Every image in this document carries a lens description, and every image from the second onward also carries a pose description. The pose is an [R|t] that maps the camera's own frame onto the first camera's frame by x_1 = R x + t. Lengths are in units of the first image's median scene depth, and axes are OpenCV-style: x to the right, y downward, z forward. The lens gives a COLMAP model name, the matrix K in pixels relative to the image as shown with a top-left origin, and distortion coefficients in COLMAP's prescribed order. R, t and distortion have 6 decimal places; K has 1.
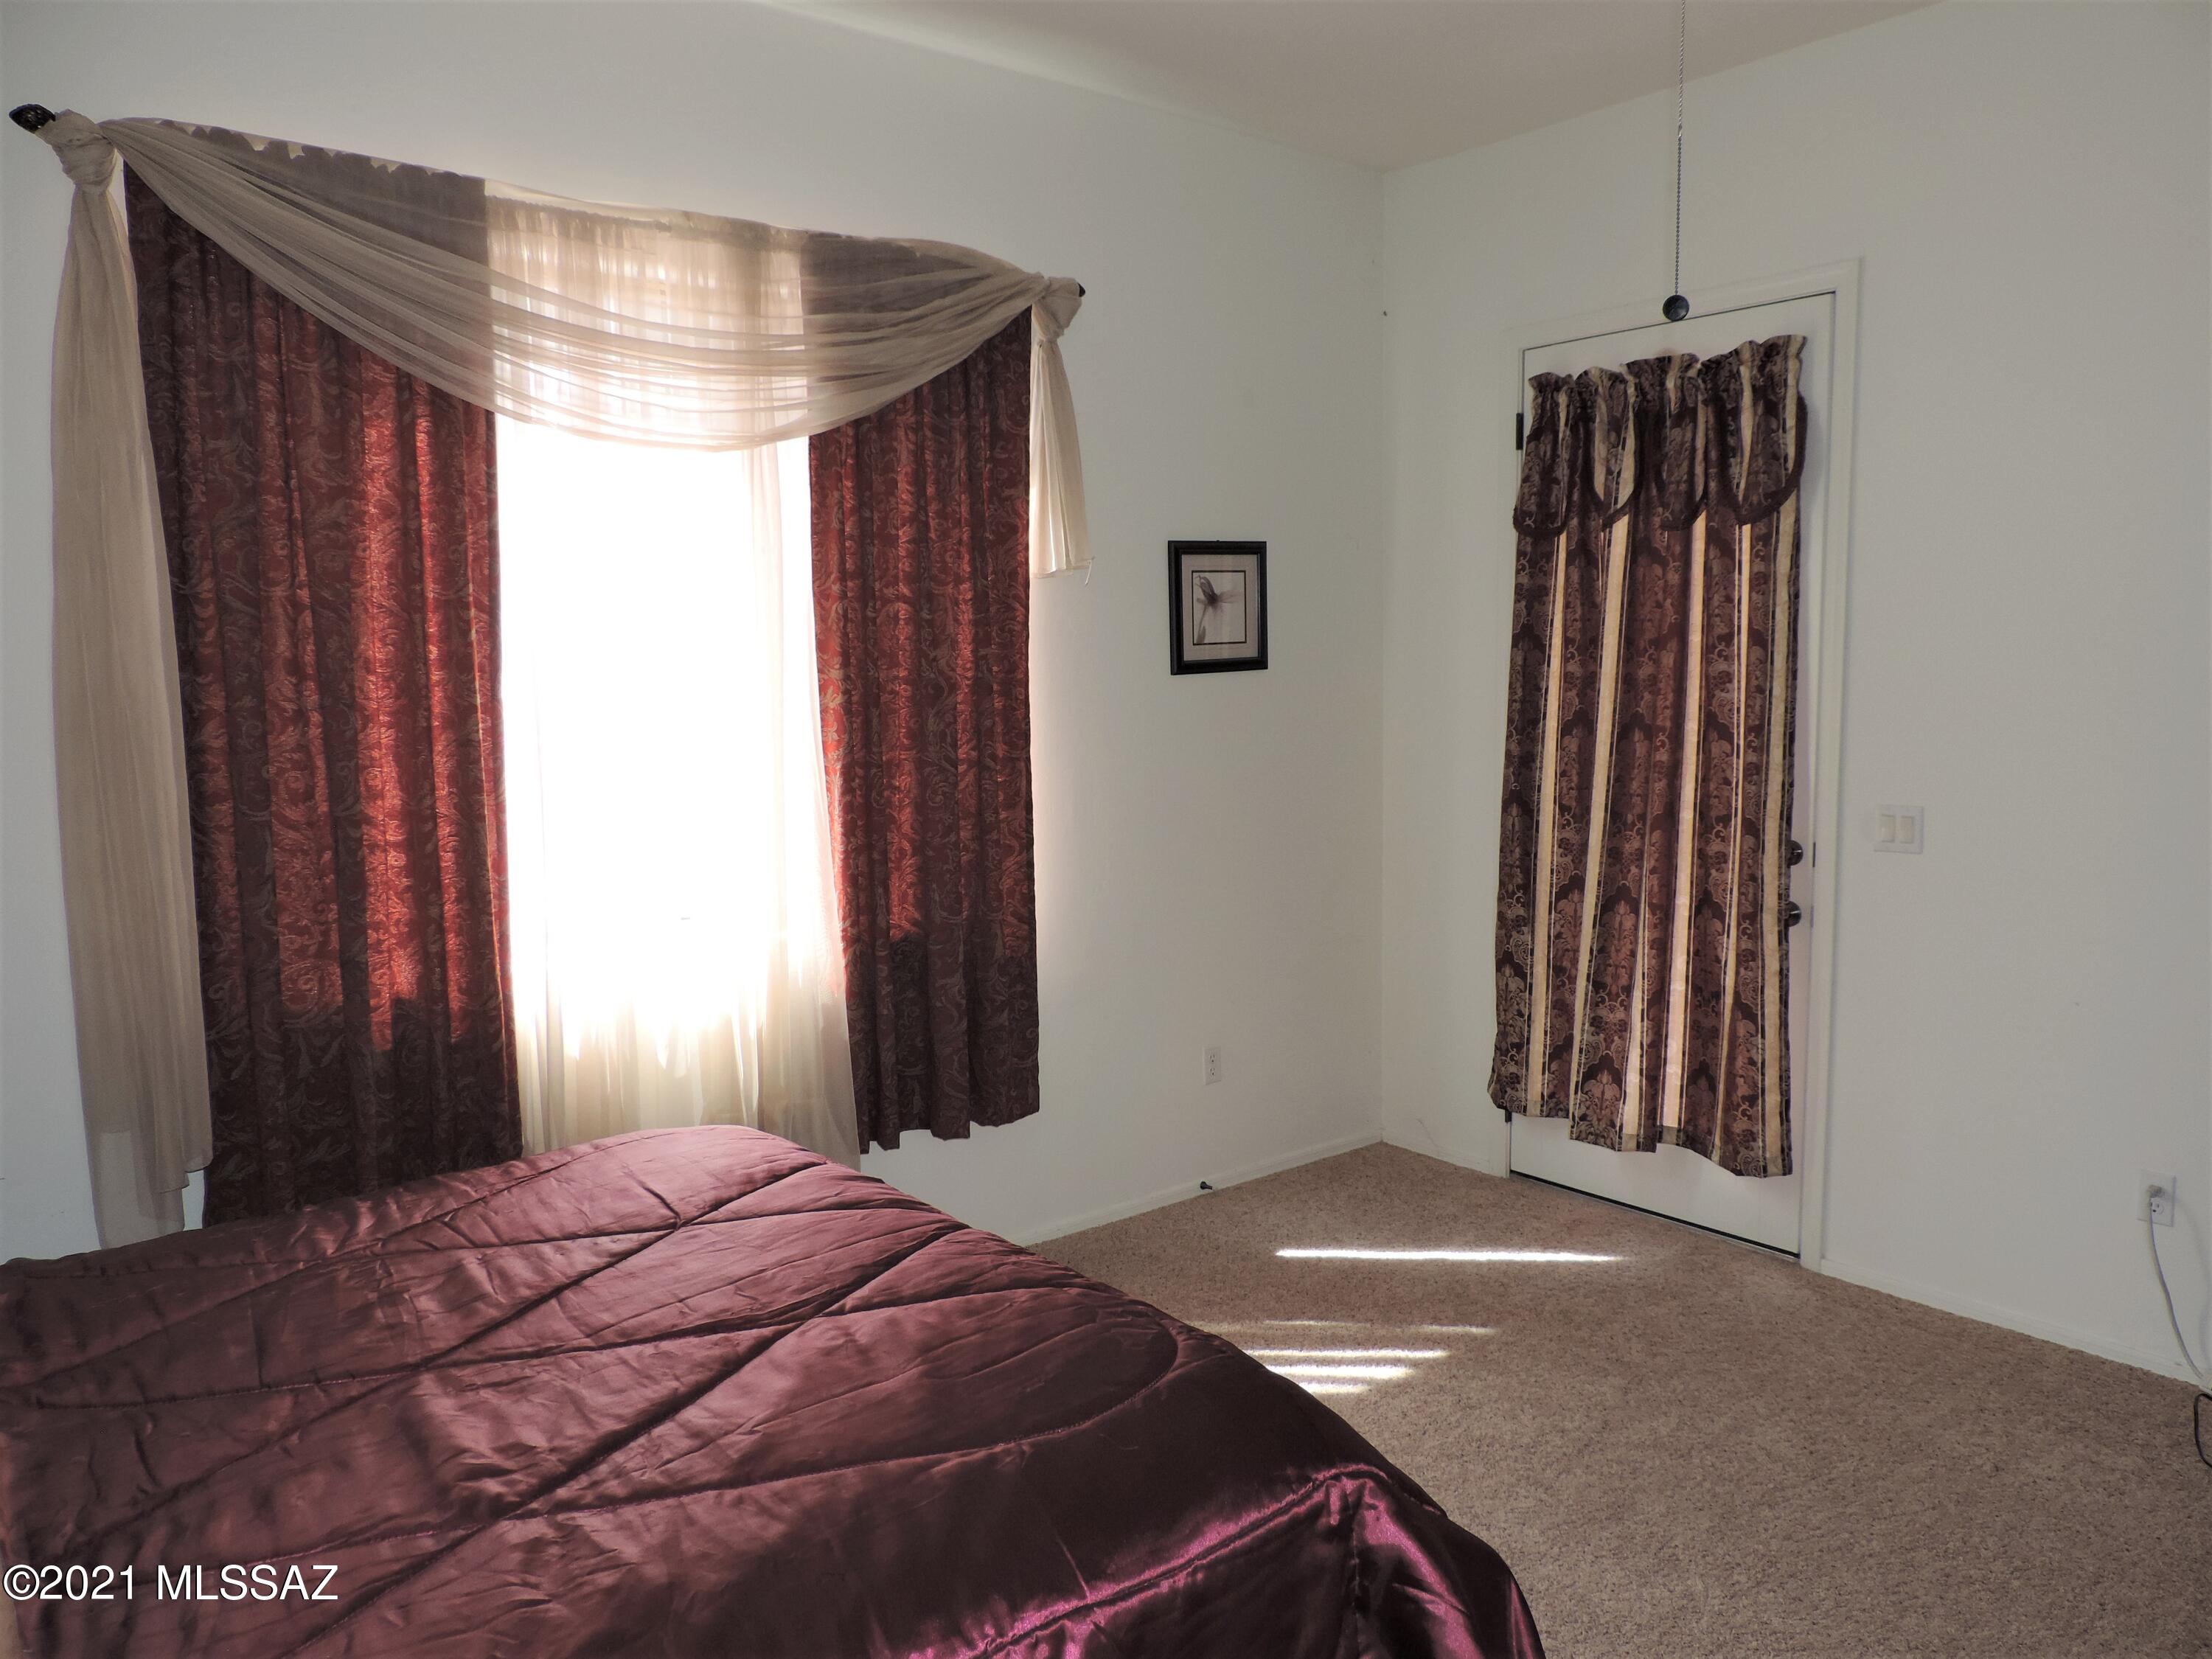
lens RADIAL K [[1567.7, 0, 1105.4], [0, 1567.7, 832.8], [0, 0, 1]] dist [-0.020607, 0.004525]
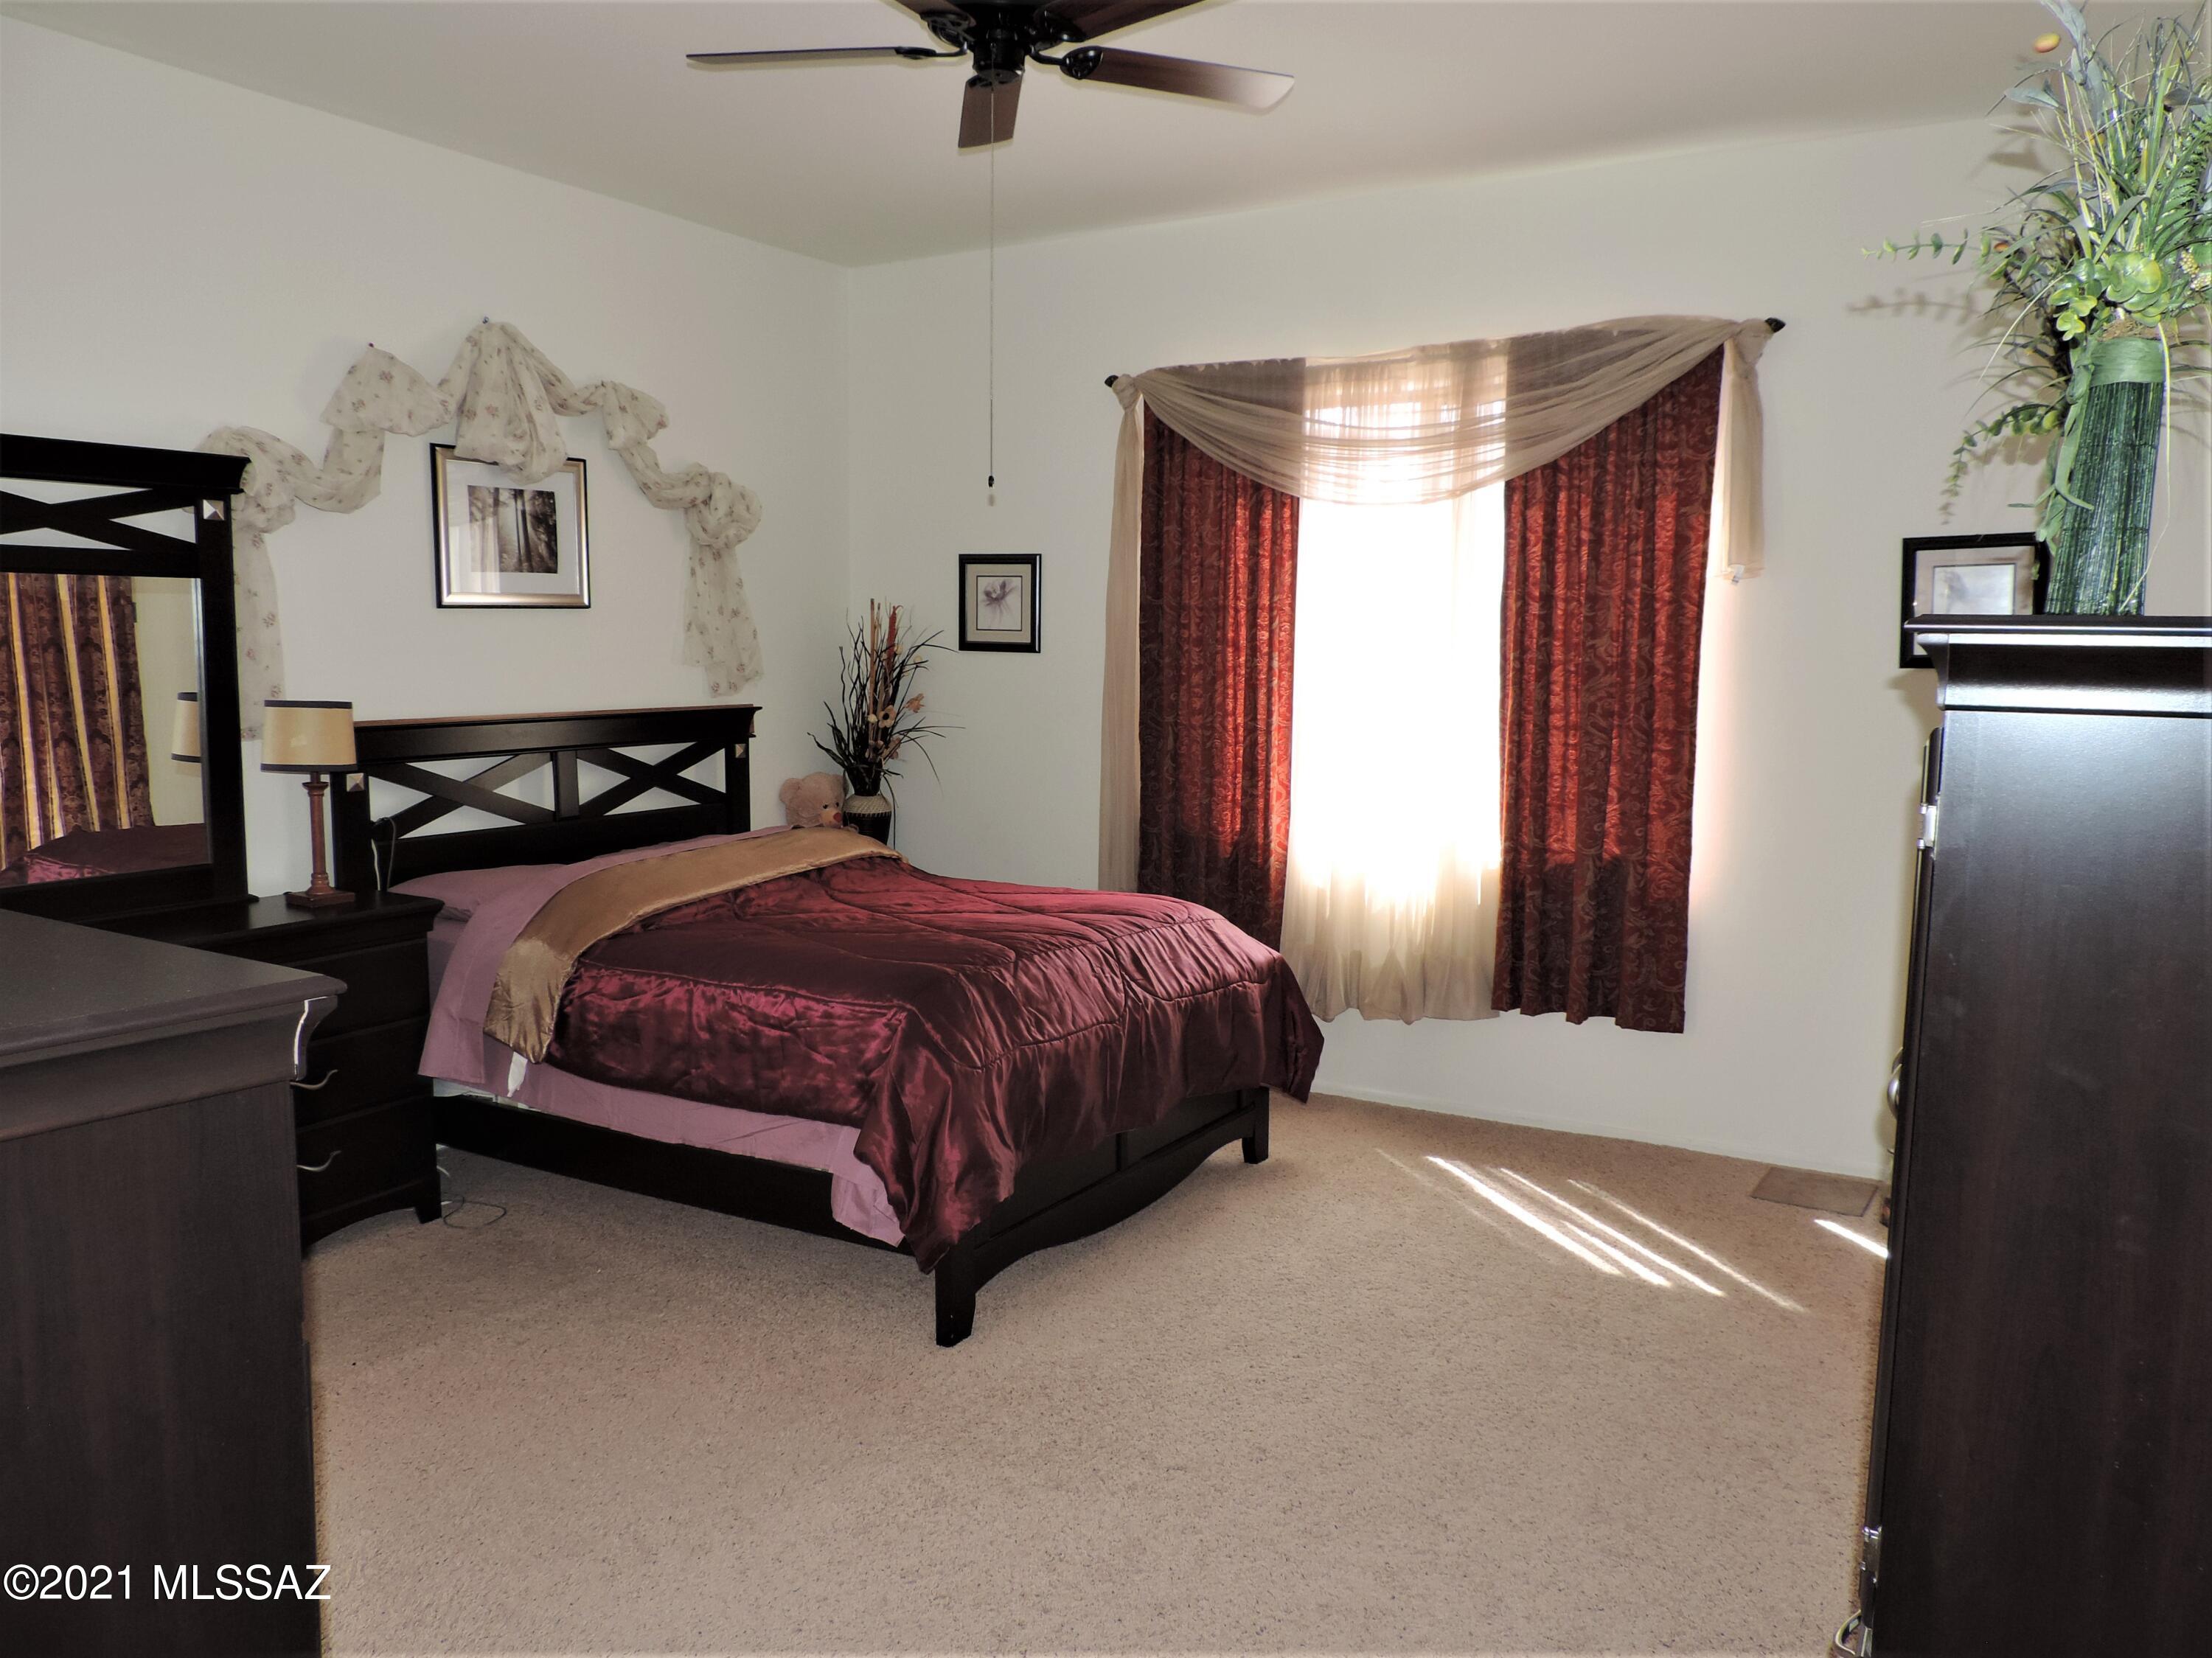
lens RADIAL K [[1663.0, 0, 1100.4], [0, 1663.0, 827.7], [0, 0, 1]] dist [-0.000623, 0.004422]
pose [[0.348321, 0.124691, -0.929045, 1.110483], [-0.114668, 0.989338, 0.089792, -0.043316], [0.930335, 0.075255, 0.358905, 0.157731]]
